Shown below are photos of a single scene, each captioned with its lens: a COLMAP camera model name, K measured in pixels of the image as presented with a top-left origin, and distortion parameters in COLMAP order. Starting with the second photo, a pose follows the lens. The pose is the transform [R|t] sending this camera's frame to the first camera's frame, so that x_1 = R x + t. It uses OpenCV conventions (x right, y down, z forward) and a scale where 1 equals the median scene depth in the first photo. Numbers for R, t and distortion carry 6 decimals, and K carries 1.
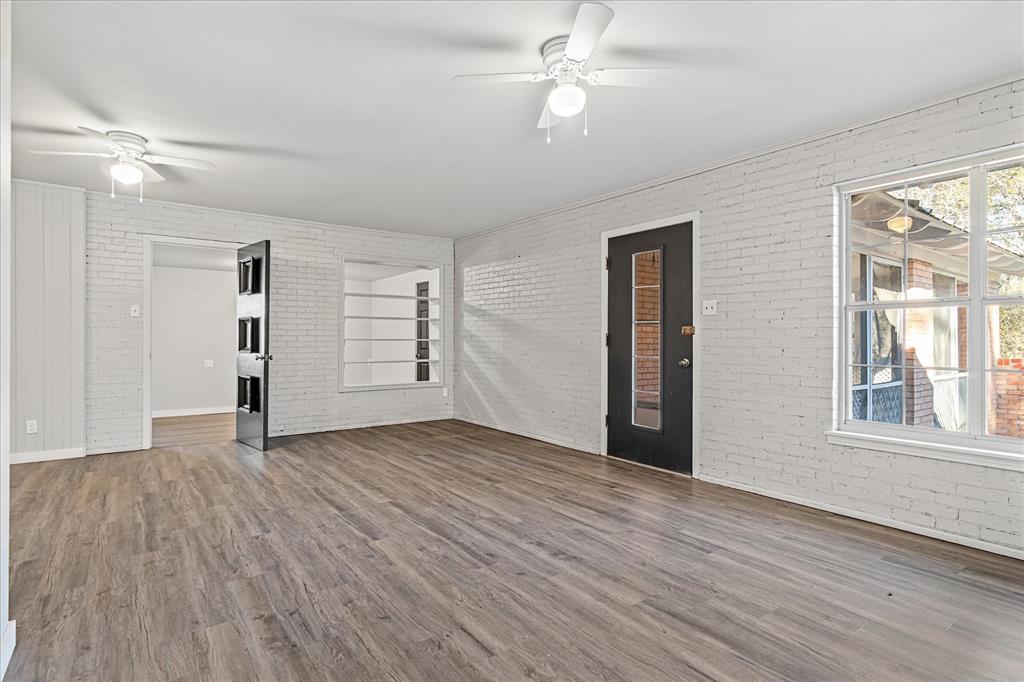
lens RADIAL K [[524.9, 0, 512.0], [0, 524.9, 341.0], [0, 0, 1]] dist [-0.000357, 0.000190]
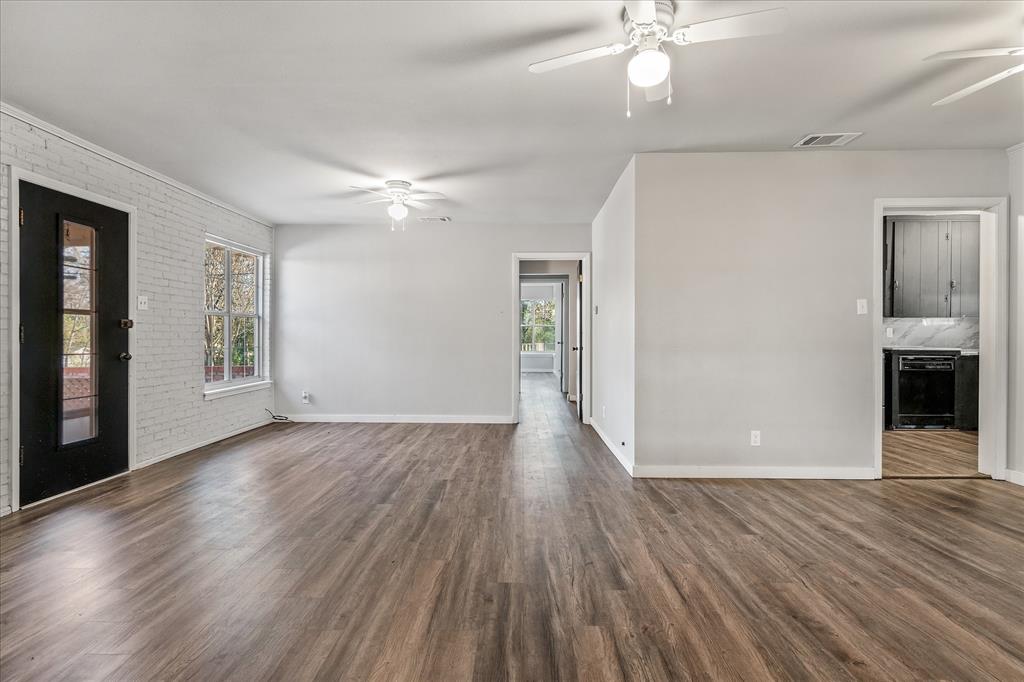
lens RADIAL K [[534.8, 0, 514.5], [0, 534.8, 337.3], [0, 0, 1]] dist [0.001031, 0.000049]
pose [[-0.800140, -0.004899, 0.599794, -1.090169], [-0.000338, 0.999970, 0.007717, -0.003442], [-0.599814, 0.005972, -0.800117, 1.767918]]
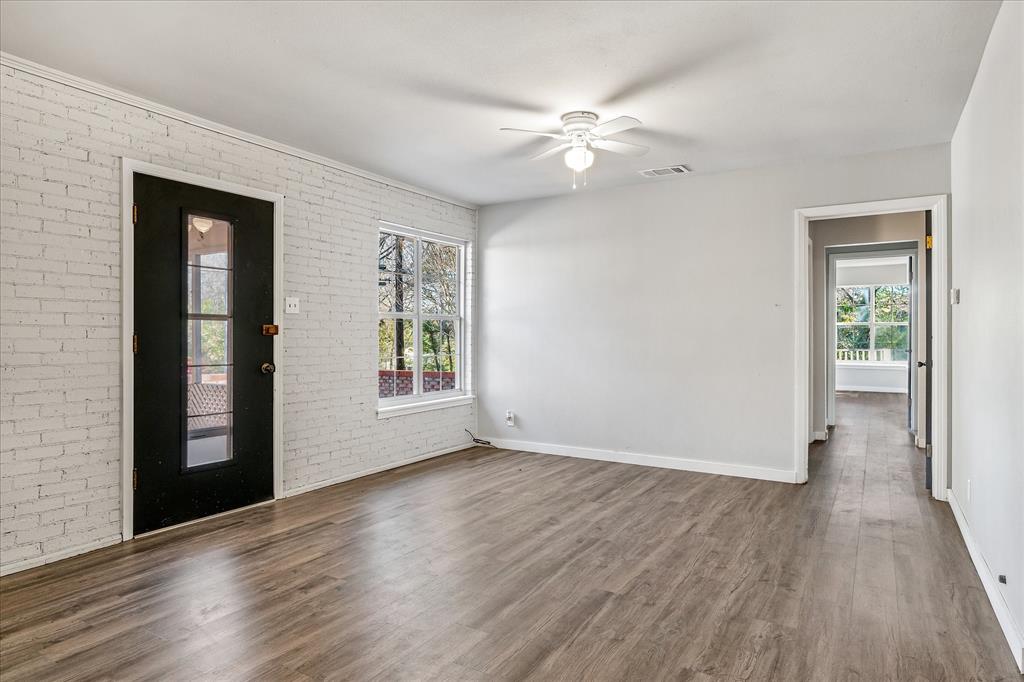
lens RADIAL K [[606.1, 0, 509.3], [0, 606.1, 336.3], [0, 0, 1]] dist [-0.004466, -0.000357]
pose [[-0.383093, -0.003479, 0.923703, -0.930500], [0.002848, 0.999984, 0.004947, -0.017133], [-0.923705, 0.004526, -0.383077, 1.319379]]
